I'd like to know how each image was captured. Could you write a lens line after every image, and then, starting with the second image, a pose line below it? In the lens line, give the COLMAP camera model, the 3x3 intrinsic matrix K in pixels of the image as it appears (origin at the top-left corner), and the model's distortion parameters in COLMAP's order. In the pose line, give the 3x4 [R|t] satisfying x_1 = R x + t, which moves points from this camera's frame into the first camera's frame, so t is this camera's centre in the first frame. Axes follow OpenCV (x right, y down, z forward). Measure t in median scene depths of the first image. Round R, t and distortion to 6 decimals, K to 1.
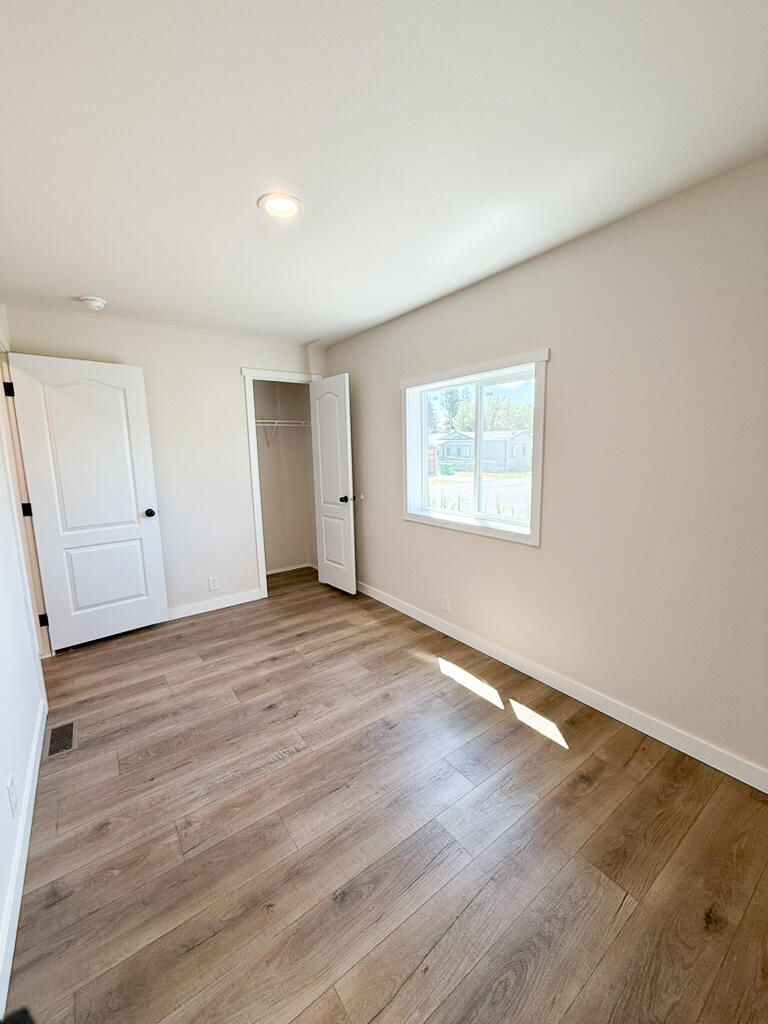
lens RADIAL K [[407.9, 0, 384.2], [0, 407.9, 510.6], [0, 0, 1]] dist [0.000290, 0.000004]
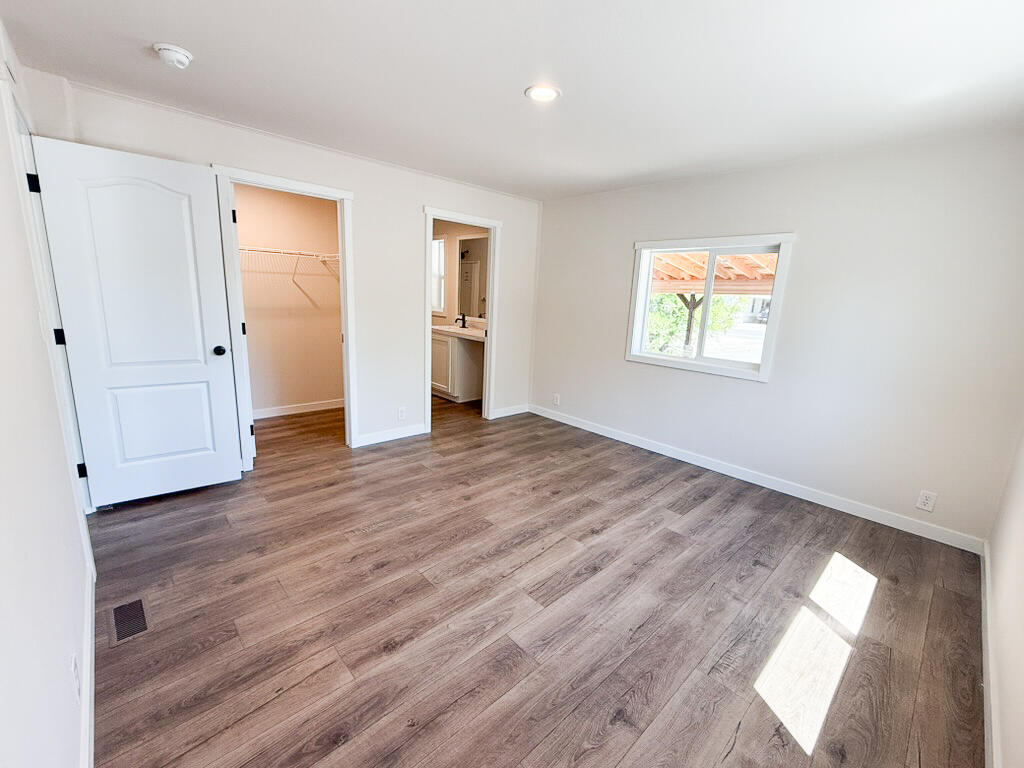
lens RADIAL K [[431.8, 0, 512.7], [0, 431.8, 384.2], [0, 0, 1]] dist [-0.000074, -0.000003]
pose [[-0.992416, -0.000012, -0.122922, 0.023542], [-0.043638, 0.934898, 0.352223, -0.260328], [0.114916, 0.354916, -0.927809, 1.726098]]
